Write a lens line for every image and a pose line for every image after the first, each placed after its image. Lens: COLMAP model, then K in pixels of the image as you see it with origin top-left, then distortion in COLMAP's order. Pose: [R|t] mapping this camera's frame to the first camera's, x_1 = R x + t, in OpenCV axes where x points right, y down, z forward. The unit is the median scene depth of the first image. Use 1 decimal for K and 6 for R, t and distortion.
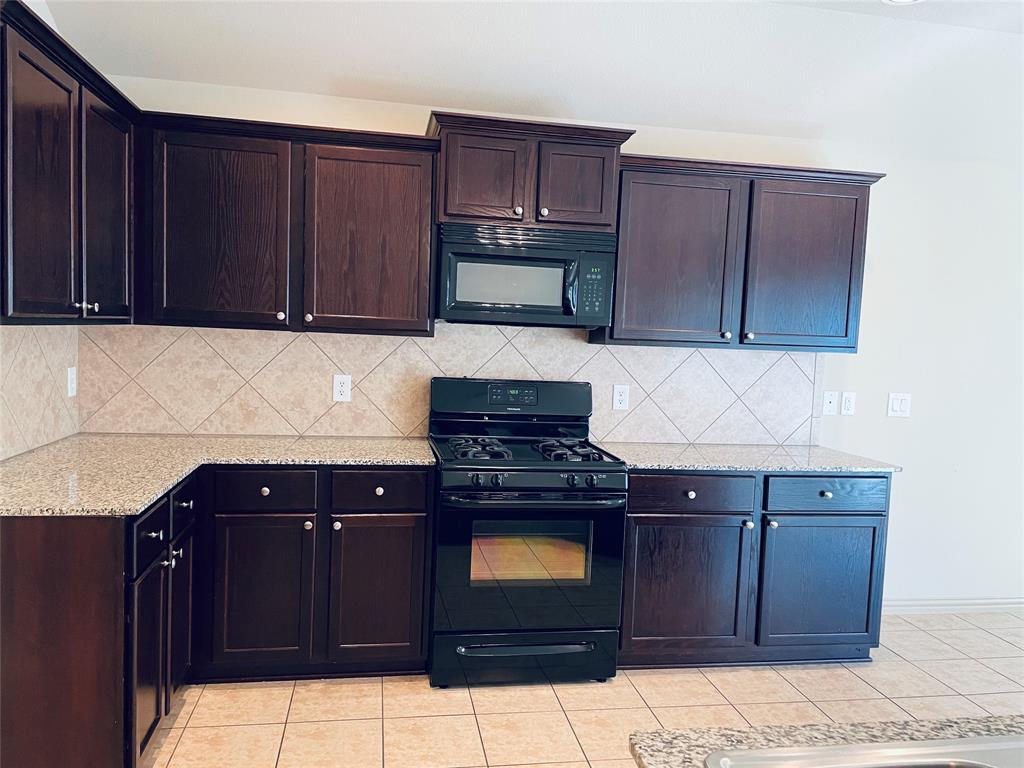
lens RADIAL K [[773.1, 0, 503.0], [0, 773.1, 393.0], [0, 0, 1]] dist [0.080737, -0.094883]
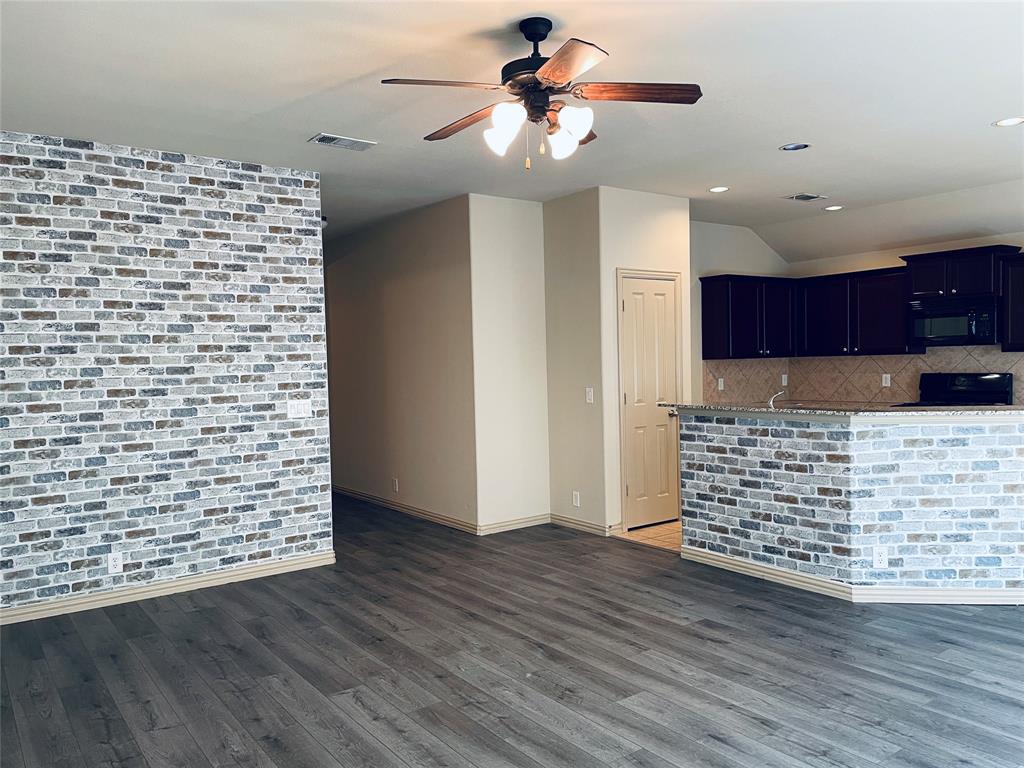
lens RADIAL K [[773.1, 0, 521.4], [0, 773.1, 387.8], [0, 0, 1]] dist [0.080737, -0.094883]
pose [[0.454753, -0.023850, -0.890298, 1.294171], [-0.028277, 0.998751, -0.041199, 0.135520], [0.890168, 0.043910, 0.453511, -0.912159]]
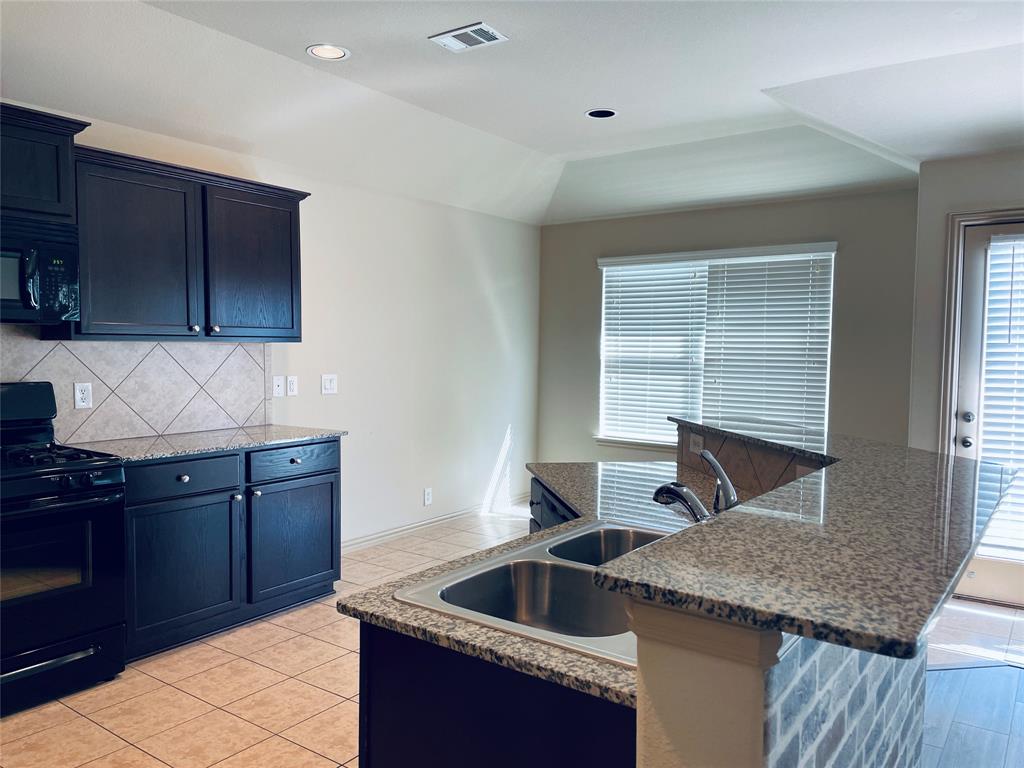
lens RADIAL K [[773.1, 0, 500.6], [0, 773.1, 390.2], [0, 0, 1]] dist [0.080737, -0.094883]
pose [[0.716393, -0.076215, 0.693521, -0.162912], [0.077784, 0.996543, 0.029166, 0.011838], [-0.693347, 0.033051, 0.719845, -0.062923]]
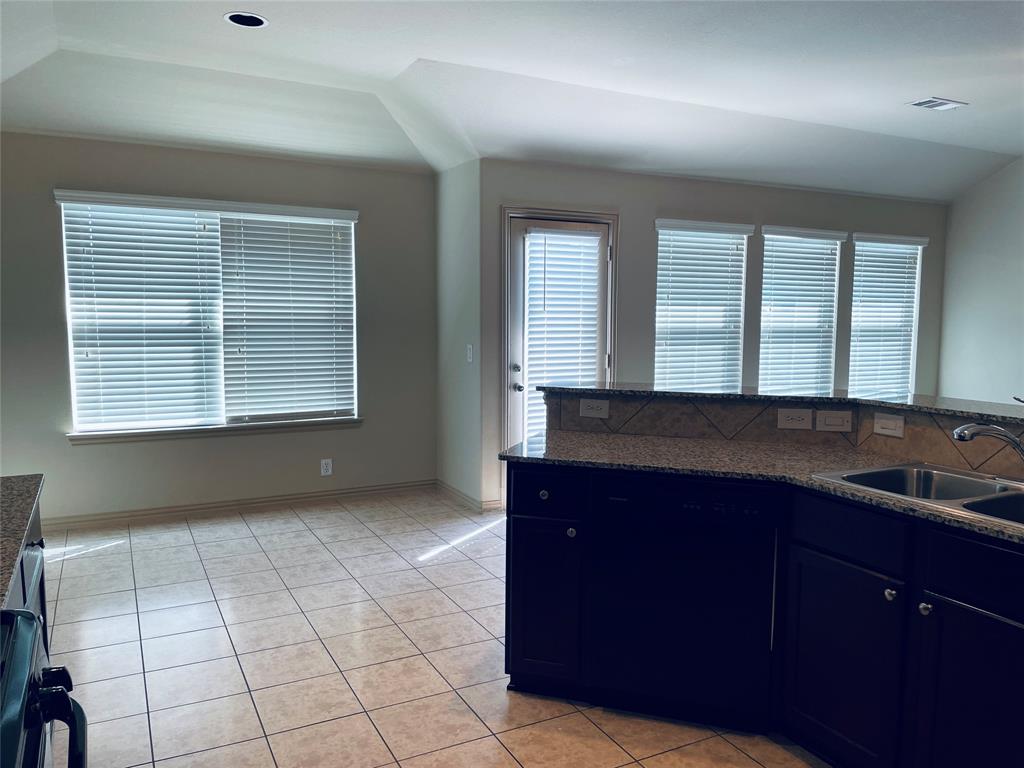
lens RADIAL K [[773.1, 0, 517.1], [0, 773.1, 388.4], [0, 0, 1]] dist [0.080737, -0.094883]
pose [[-0.311205, -0.141129, 0.939805, -0.258560], [0.055914, 0.984480, 0.166353, -0.070340], [-0.948696, 0.104318, -0.298484, 0.764393]]
